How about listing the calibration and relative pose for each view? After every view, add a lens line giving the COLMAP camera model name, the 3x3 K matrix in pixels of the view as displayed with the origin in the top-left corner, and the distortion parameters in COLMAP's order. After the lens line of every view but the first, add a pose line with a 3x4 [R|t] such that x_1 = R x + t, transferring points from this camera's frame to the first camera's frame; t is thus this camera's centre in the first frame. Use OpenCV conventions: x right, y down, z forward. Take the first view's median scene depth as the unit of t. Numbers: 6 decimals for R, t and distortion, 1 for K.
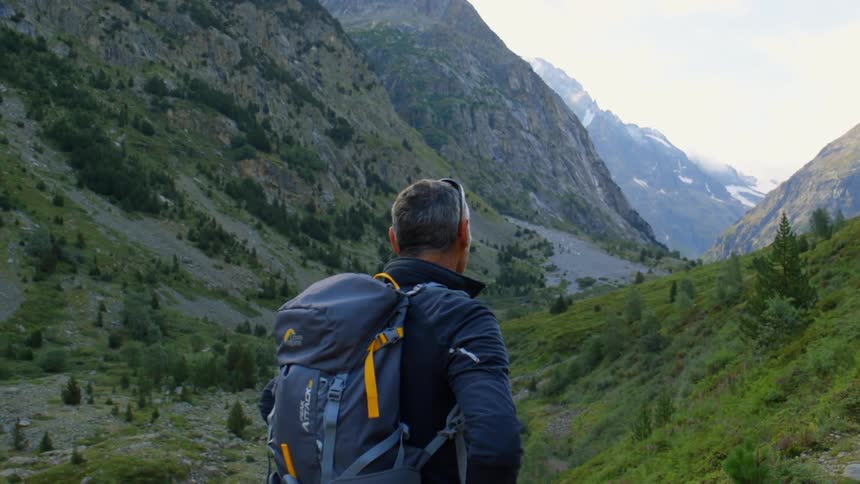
lens RADIAL K [[965.1, 0, 412.6], [0, 965.1, 231.6], [0, 0, 1]] dist [-0.047841, 0.000000]
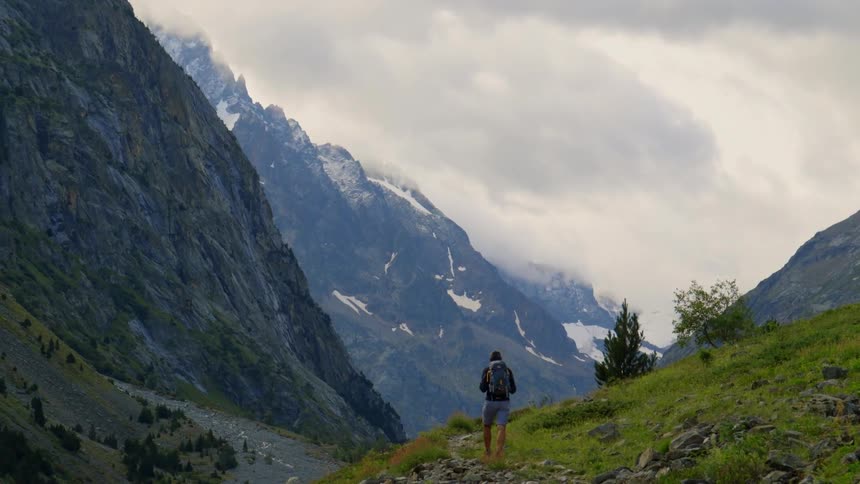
lens RADIAL K [[2053.8, 0, 428.9], [0, 2053.8, 259.3], [0, 0, 1]] dist [0.184424, 0.000000]
pose [[0.973184, 0.064923, 0.220674, 0.056154], [-0.048523, 0.995697, -0.078948, -0.002940], [-0.224850, 0.066123, 0.972147, 0.127689]]
